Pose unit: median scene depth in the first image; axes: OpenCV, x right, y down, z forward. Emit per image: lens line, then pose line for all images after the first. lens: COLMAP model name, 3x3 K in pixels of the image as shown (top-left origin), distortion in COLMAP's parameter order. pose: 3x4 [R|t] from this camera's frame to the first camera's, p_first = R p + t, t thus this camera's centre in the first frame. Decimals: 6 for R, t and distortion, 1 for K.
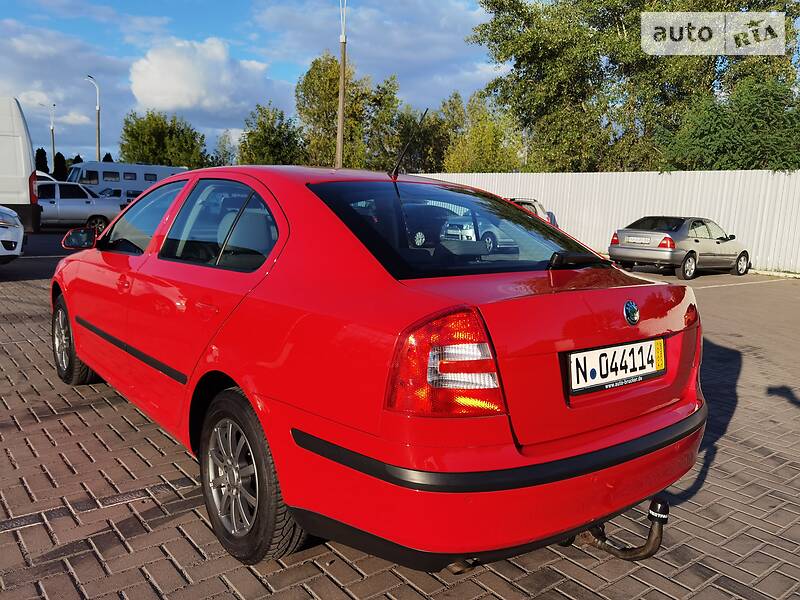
lens RADIAL K [[636.6, 0, 398.3], [0, 636.6, 299.5], [0, 0, 1]] dist [0.010037, 0.012814]
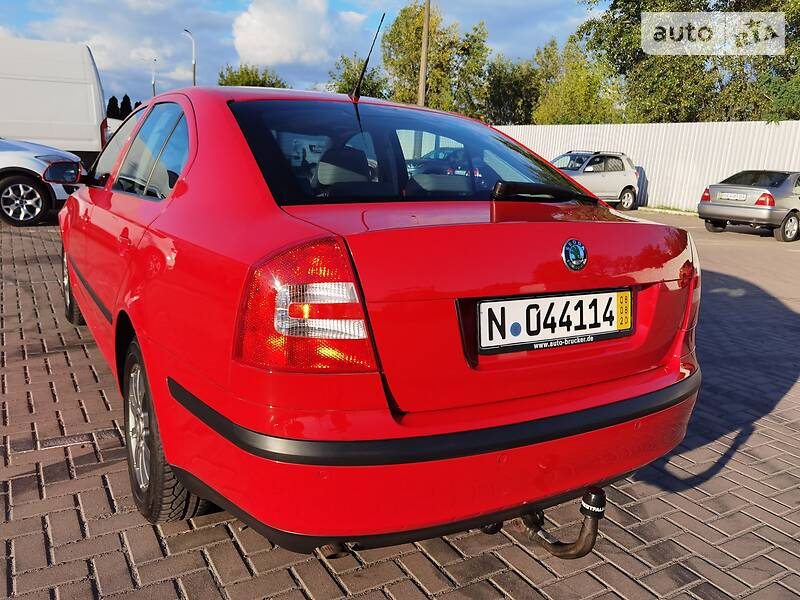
lens RADIAL K [[637.0, 0, 400.0], [0, 637.0, 300.0], [0, 0, 1]] dist [0.021936, -0.001328]
pose [[0.990229, 0.036789, -0.134510, 0.122265], [-0.027707, 0.997247, 0.068780, 0.013288], [0.136670, -0.064381, 0.988522, 0.086976]]
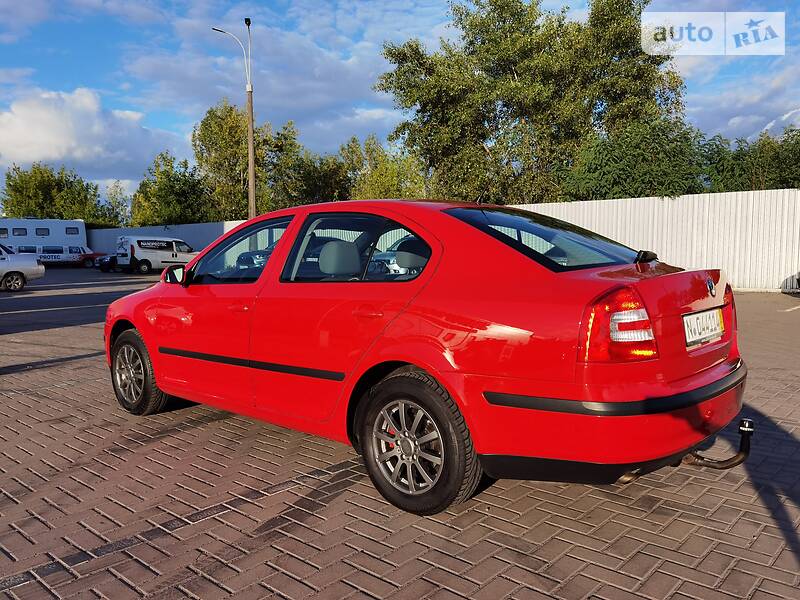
lens RADIAL K [[635.5, 0, 395.8], [0, 635.5, 299.7], [0, 0, 1]] dist [0.007251, 0.004308]
pose [[0.985261, -0.066073, 0.157783, -0.251702], [0.075894, 0.995483, -0.057044, 0.035053], [-0.153301, 0.068178, 0.985825, -0.124562]]
